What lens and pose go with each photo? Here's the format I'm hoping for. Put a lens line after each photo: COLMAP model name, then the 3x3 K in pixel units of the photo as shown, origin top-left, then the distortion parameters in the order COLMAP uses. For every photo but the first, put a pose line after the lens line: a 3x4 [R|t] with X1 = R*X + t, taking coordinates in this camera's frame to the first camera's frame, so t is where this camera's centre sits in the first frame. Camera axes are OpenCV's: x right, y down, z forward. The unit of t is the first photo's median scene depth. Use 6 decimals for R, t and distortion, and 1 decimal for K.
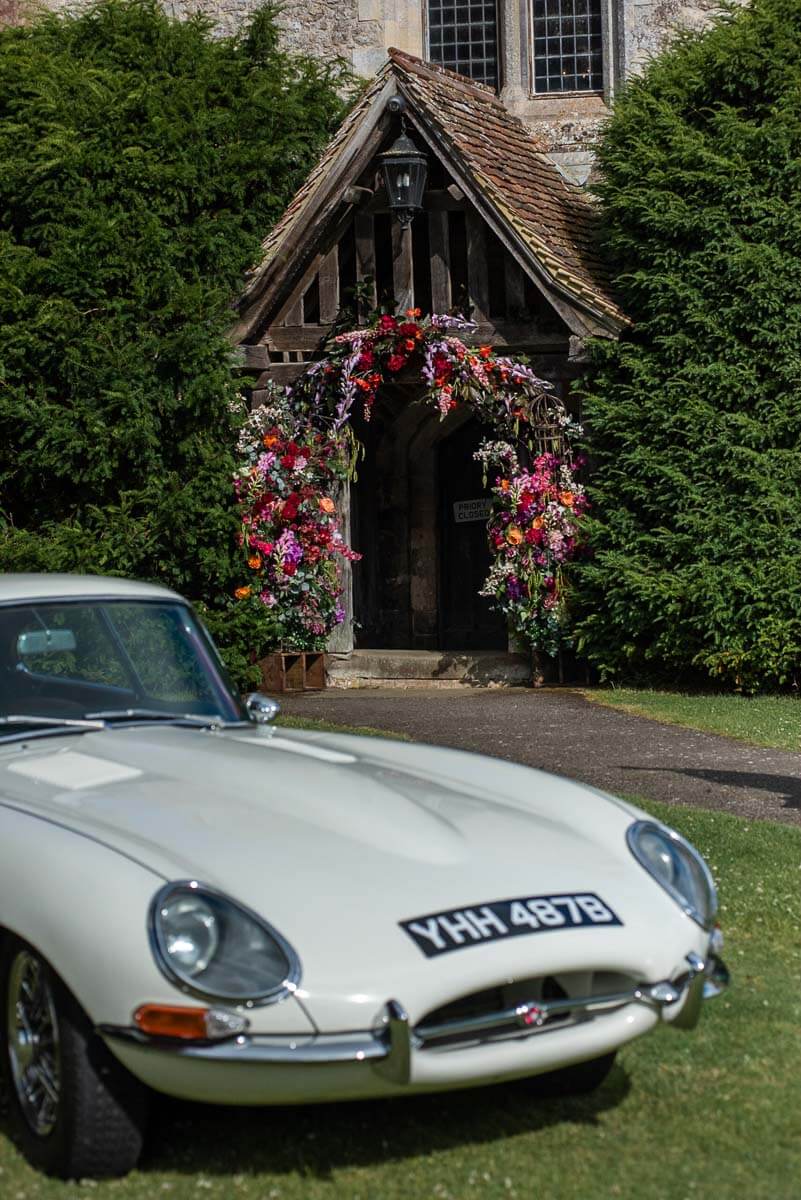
lens RADIAL K [[2845.0, 0, 400.5], [0, 2845.0, 600.0], [0, 0, 1]] dist [-0.109271, -0.690086]
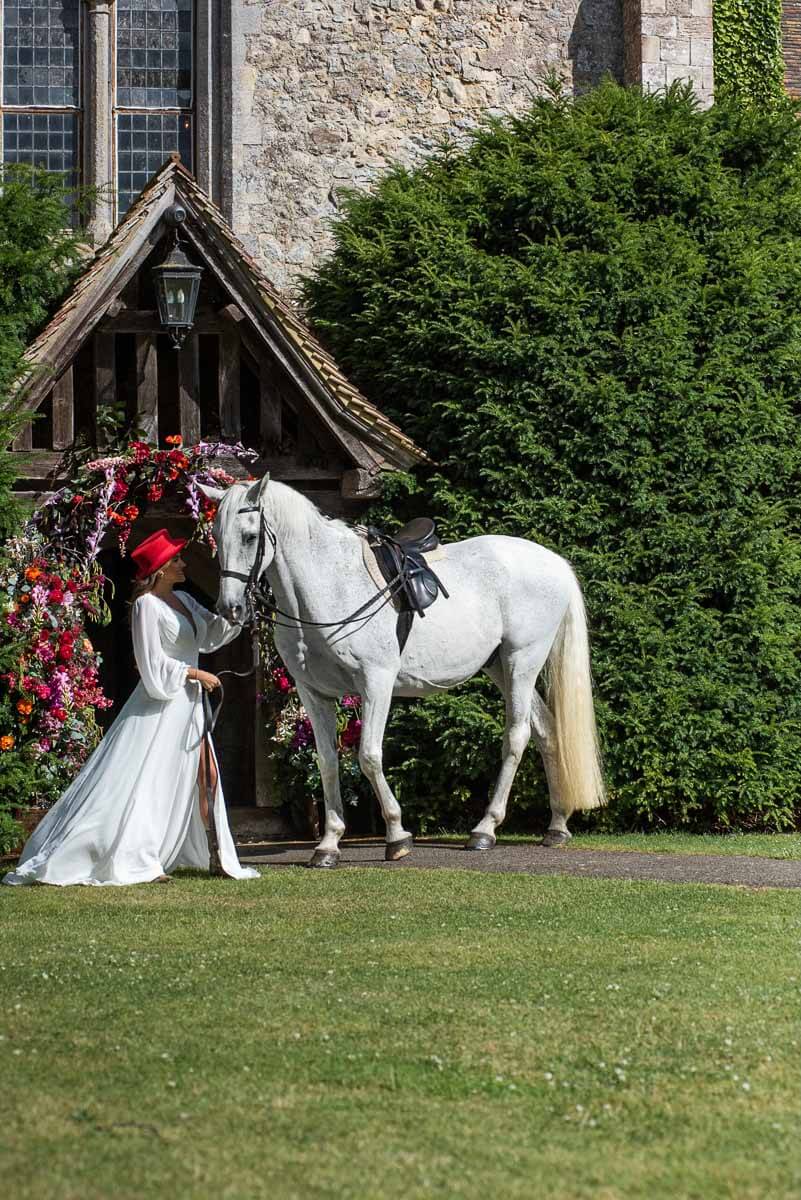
lens RADIAL K [[2845.0, 0, 400.5], [0, 2845.0, 600.0], [0, 0, 1]] dist [-0.109271, -0.690086]
pose [[0.871162, 0.019136, 0.490623, -0.389278], [0.025030, 0.996210, -0.083299, 0.030366], [-0.490357, 0.084847, 0.867381, 0.165692]]
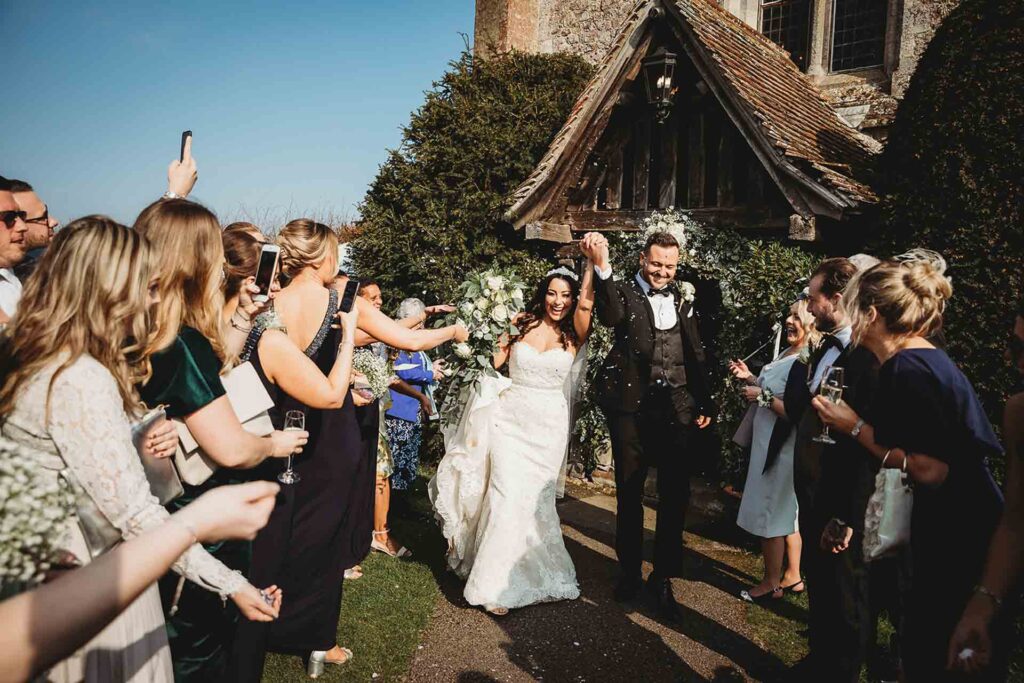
lens RADIAL K [[776.2, 0, 512.0], [0, 776.2, 341.5], [0, 0, 1]] dist [-0.003009, 0.001791]
pose [[0.907540, 0.095905, -0.408868, 0.086507], [-0.101212, 0.994827, 0.008693, -0.037058], [0.407587, 0.033493, 0.912552, 0.683550]]
